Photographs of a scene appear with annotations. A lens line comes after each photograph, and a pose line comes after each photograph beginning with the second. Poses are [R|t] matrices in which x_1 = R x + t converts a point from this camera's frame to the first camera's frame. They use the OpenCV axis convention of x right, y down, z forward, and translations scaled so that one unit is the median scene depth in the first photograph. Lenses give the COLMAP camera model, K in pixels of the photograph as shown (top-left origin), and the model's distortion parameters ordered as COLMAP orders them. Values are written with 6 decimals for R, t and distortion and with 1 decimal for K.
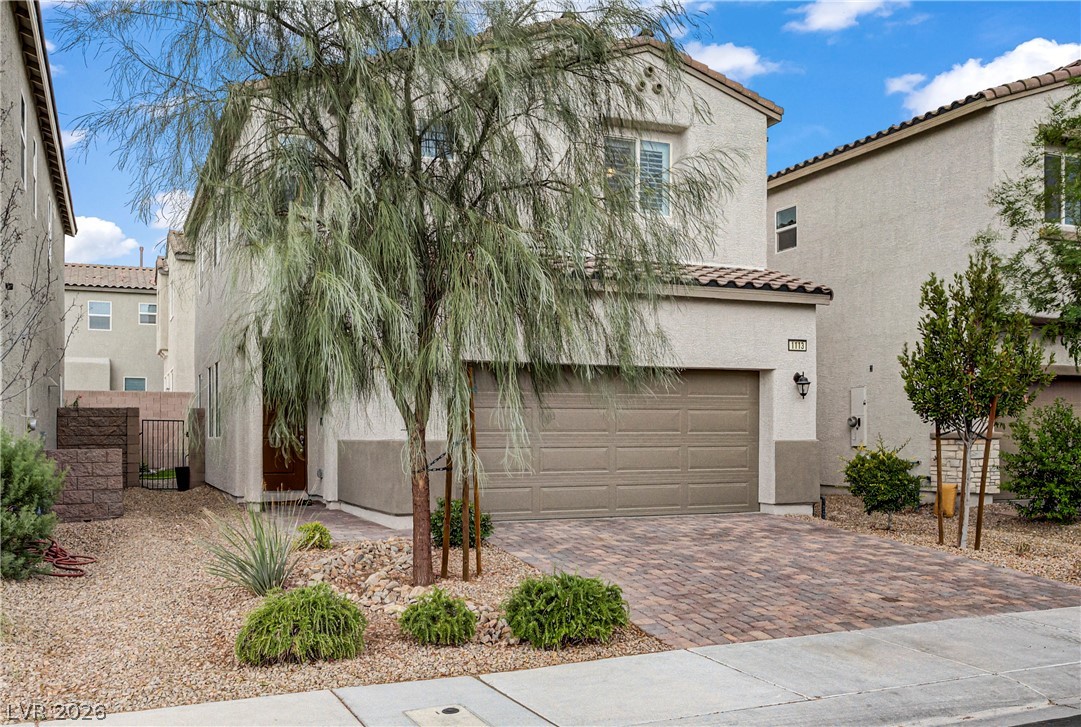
lens RADIAL K [[1060.7, 0, 540.5], [0, 1060.7, 363.5], [0, 0, 1]] dist [-0.011560, -0.003553]
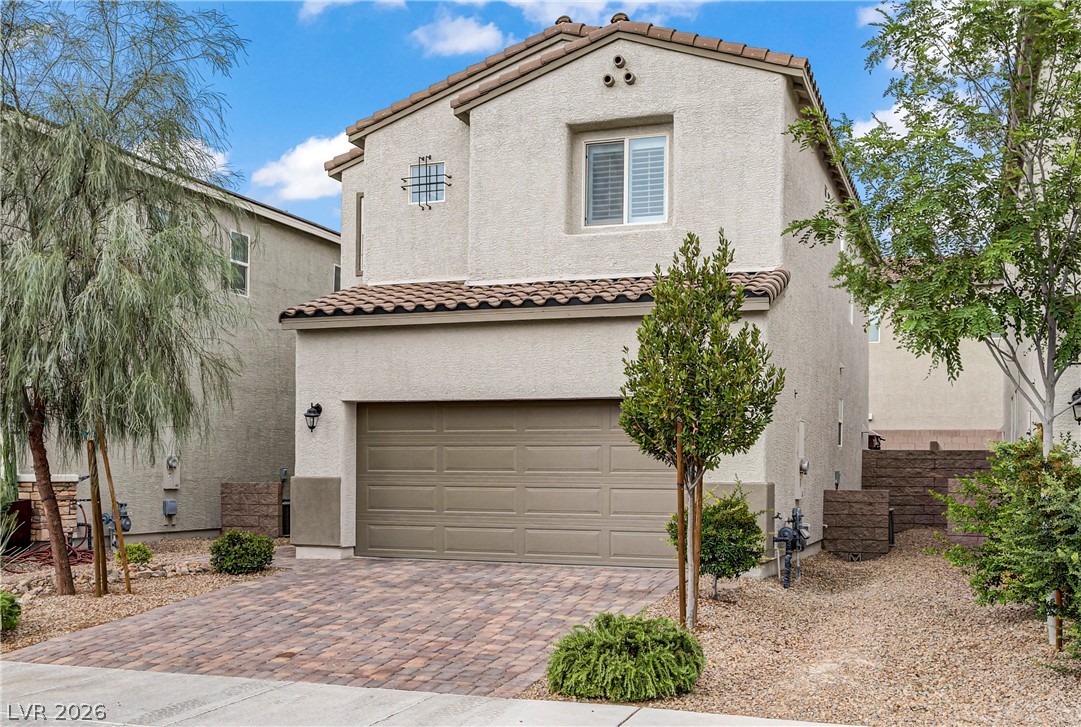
lens RADIAL K [[1123.0, 0, 540.5], [0, 1123.0, 363.5], [0, 0, 1]] dist [0.006517, 0.003325]
pose [[0.729826, -0.057461, -0.681213, 0.750237], [0.034196, 0.998282, -0.047570, 0.019132], [0.682777, 0.011423, 0.730538, 0.302791]]
